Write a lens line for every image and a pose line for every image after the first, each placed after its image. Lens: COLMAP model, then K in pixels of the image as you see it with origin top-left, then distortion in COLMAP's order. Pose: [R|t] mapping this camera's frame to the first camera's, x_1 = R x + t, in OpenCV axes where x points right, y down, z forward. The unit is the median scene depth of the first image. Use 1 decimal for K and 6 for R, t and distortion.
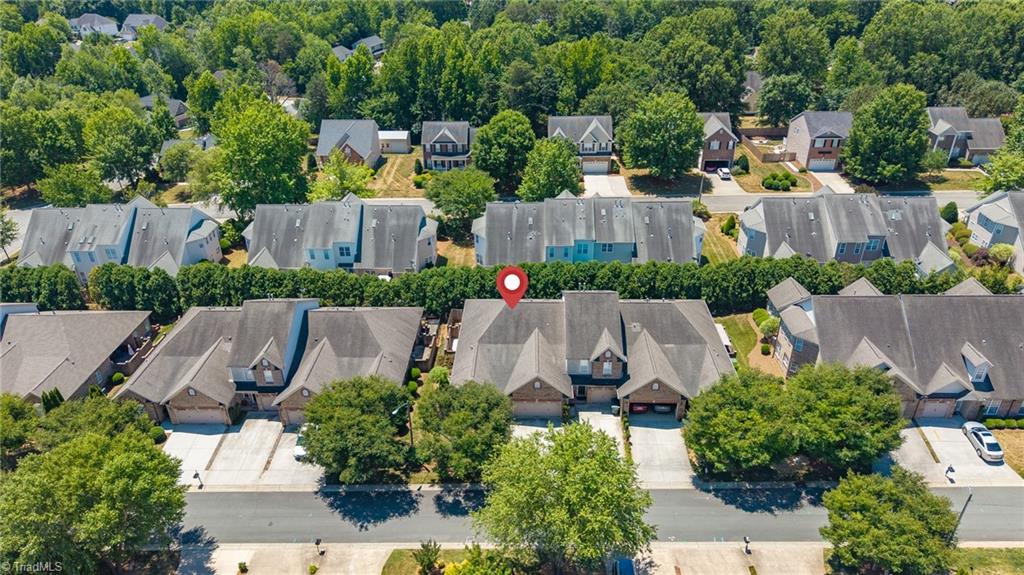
lens RADIAL K [[703.5, 0, 508.3], [0, 703.5, 331.4], [0, 0, 1]] dist [0.055863, -0.086834]
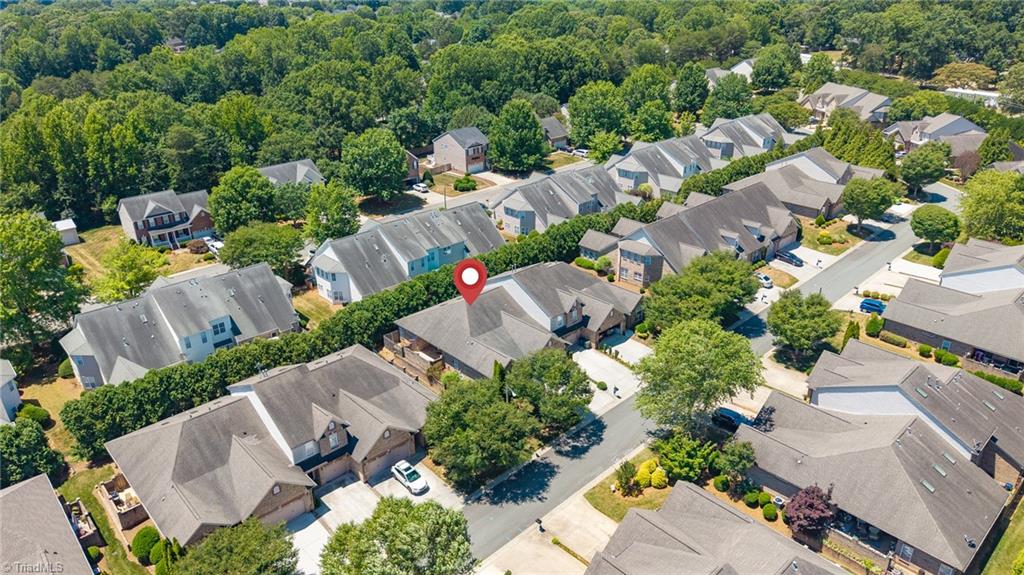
lens RADIAL K [[685.1, 0, 512.0], [0, 685.1, 287.5], [0, 0, 1]] dist [0.058207, -0.080648]
pose [[0.708607, -0.286568, 0.644791, -0.410274], [0.361910, 0.932067, 0.016515, -0.032150], [-0.605721, 0.221654, 0.764181, 0.063191]]
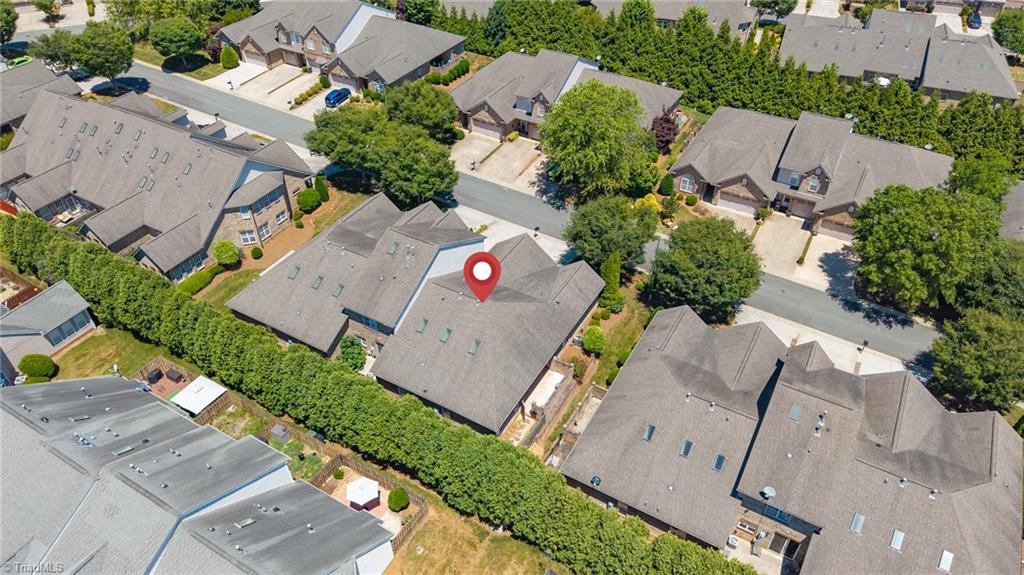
lens RADIAL K [[685.1, 0, 512.0], [0, 685.1, 287.5], [0, 0, 1]] dist [0.058207, -0.080648]
pose [[-0.879846, -0.288756, 0.377480, -0.183195], [0.261643, 0.368766, 0.891939, -0.431685], [-0.396754, 0.883534, -0.248906, 0.721720]]
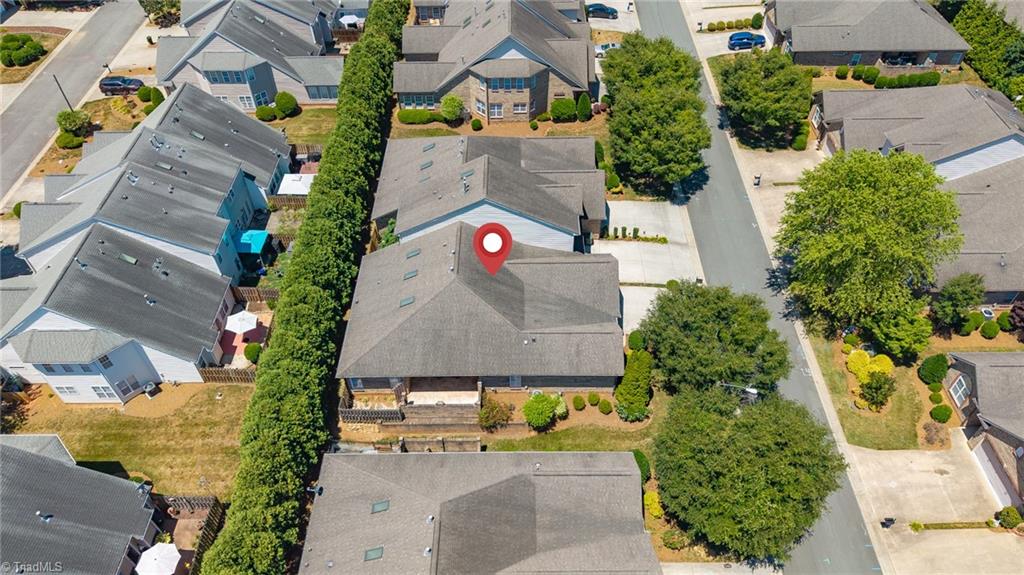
lens RADIAL K [[685.1, 0, 512.0], [0, 685.1, 287.5], [0, 0, 1]] dist [0.058207, -0.080648]
pose [[-0.030650, -0.705570, 0.707978, -0.283388], [0.520490, 0.593431, 0.613946, -0.245866], [-0.853318, 0.387312, 0.349053, 0.461349]]
